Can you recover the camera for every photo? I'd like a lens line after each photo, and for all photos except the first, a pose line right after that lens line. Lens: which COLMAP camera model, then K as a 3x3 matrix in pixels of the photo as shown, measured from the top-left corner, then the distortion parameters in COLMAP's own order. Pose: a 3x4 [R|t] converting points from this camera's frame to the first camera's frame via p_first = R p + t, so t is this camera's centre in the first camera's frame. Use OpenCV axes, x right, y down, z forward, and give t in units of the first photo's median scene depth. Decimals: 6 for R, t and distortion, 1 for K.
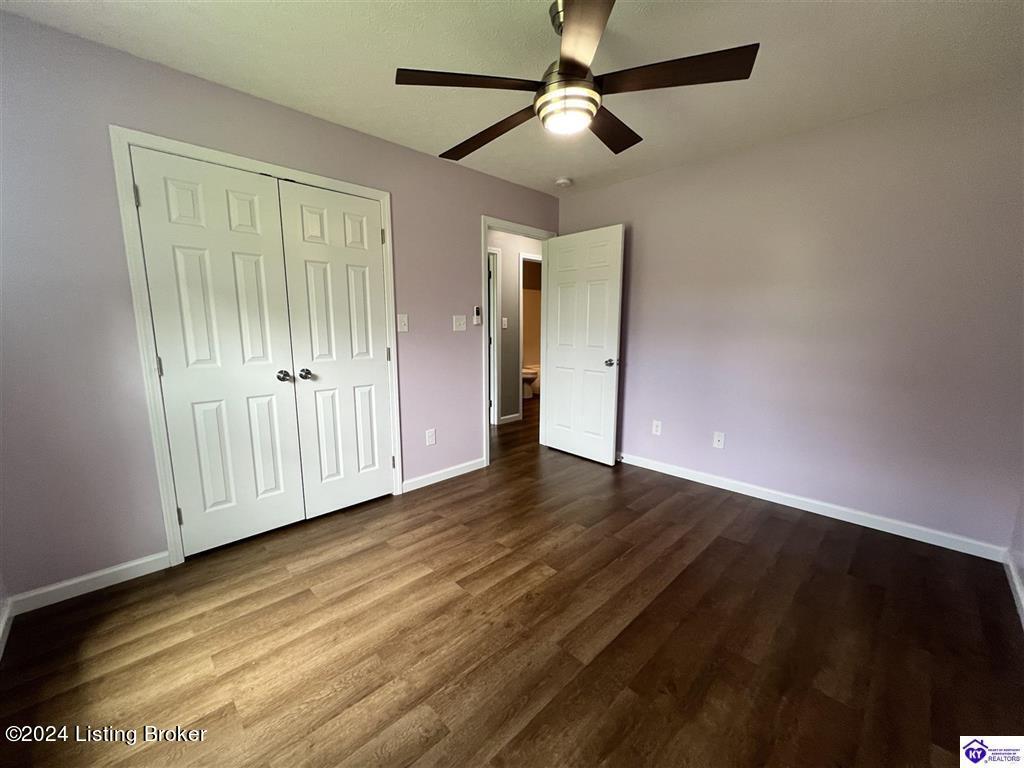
lens RADIAL K [[410.1, 0, 513.5], [0, 410.1, 386.1], [0, 0, 1]] dist [0.000556, 0.000932]
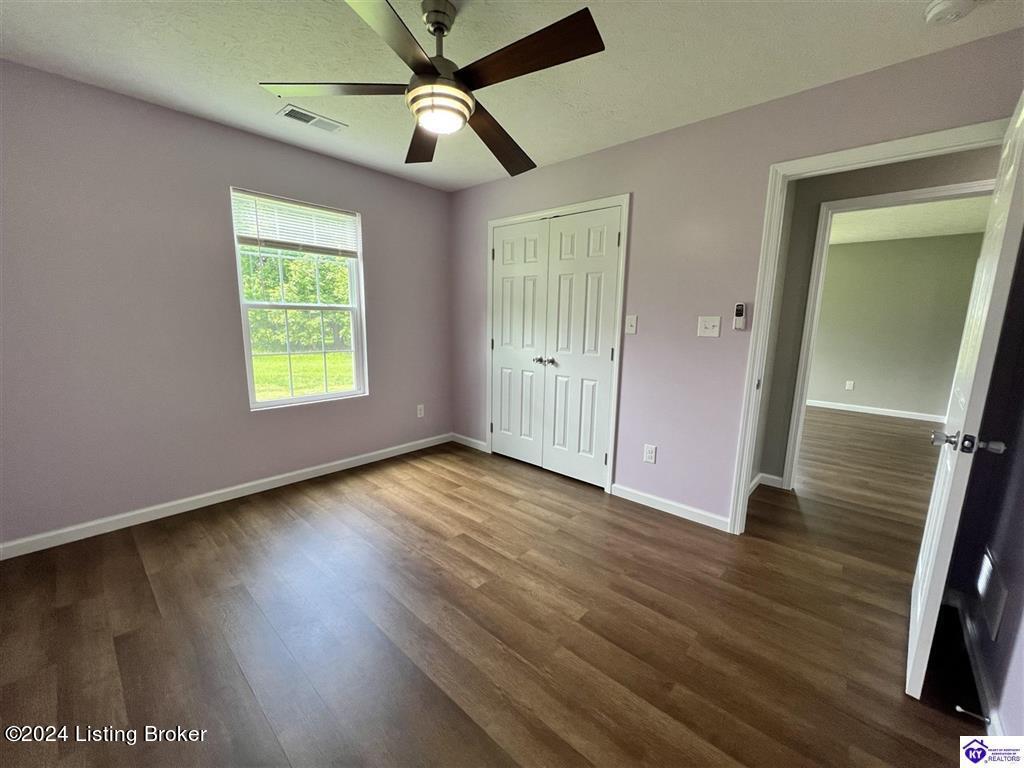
lens RADIAL K [[410.1, 0, 515.1], [0, 410.1, 386.3], [0, 0, 1]] dist [0.000556, 0.000932]
pose [[0.056907, 0.163713, -0.984865, 1.002433], [-0.170305, 0.973598, 0.152000, -0.162688], [0.983747, 0.159077, 0.083286, 0.978046]]
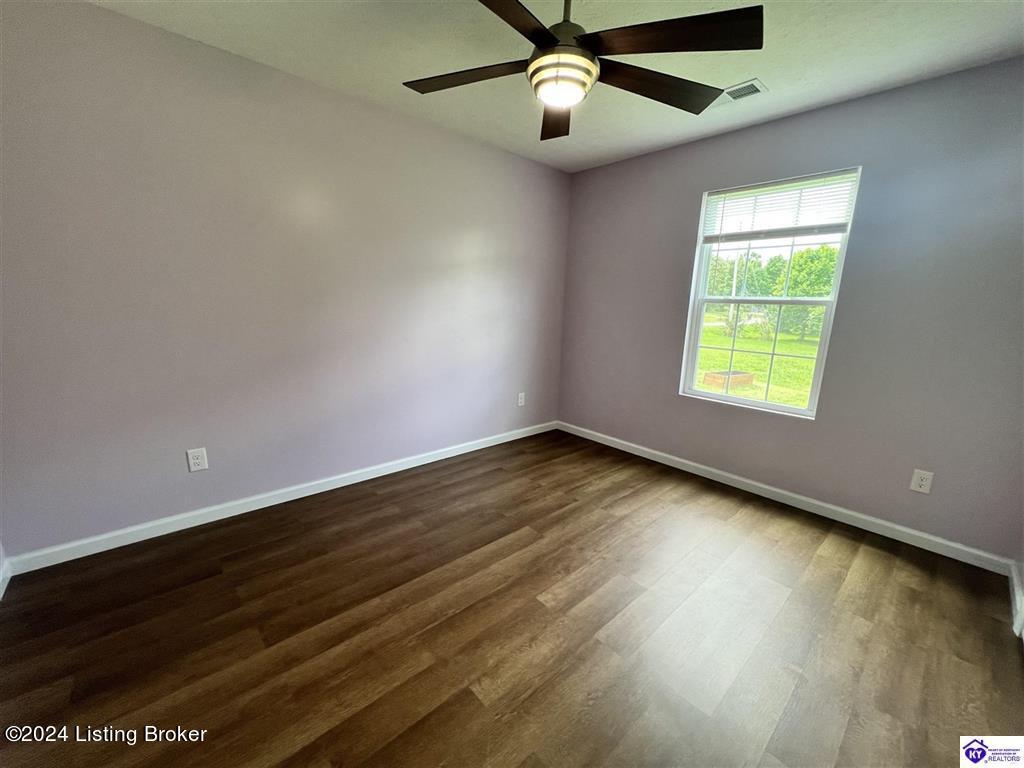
lens RADIAL K [[410.1, 0, 514.4], [0, 410.1, 386.5], [0, 0, 1]] dist [0.000556, 0.000932]
pose [[-0.998561, -0.039792, 0.035942, 0.145042], [-0.024650, 0.935925, 0.351335, -0.281963], [-0.047619, 0.349943, -0.935560, 1.729824]]
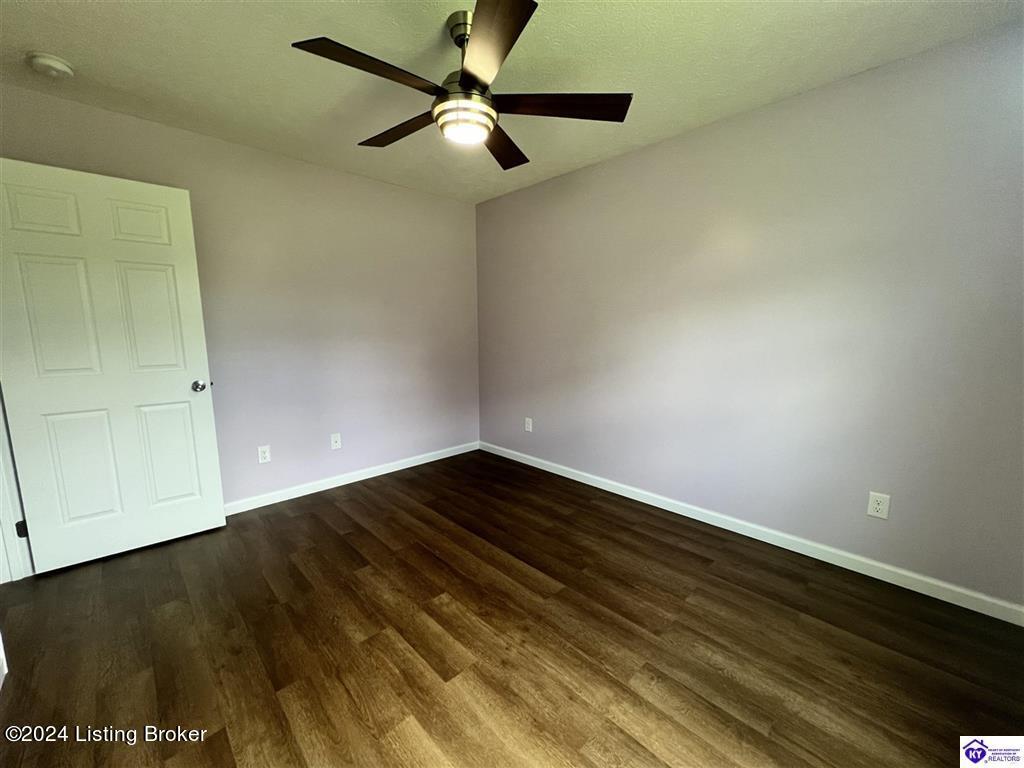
lens RADIAL K [[410.1, 0, 514.4], [0, 410.1, 392.8], [0, 0, 1]] dist [0.000556, 0.000932]
pose [[0.009825, -0.157091, 0.987535, -0.782675], [0.155849, 0.975755, 0.153666, -0.120422], [-0.987732, 0.152397, 0.034070, 0.773660]]
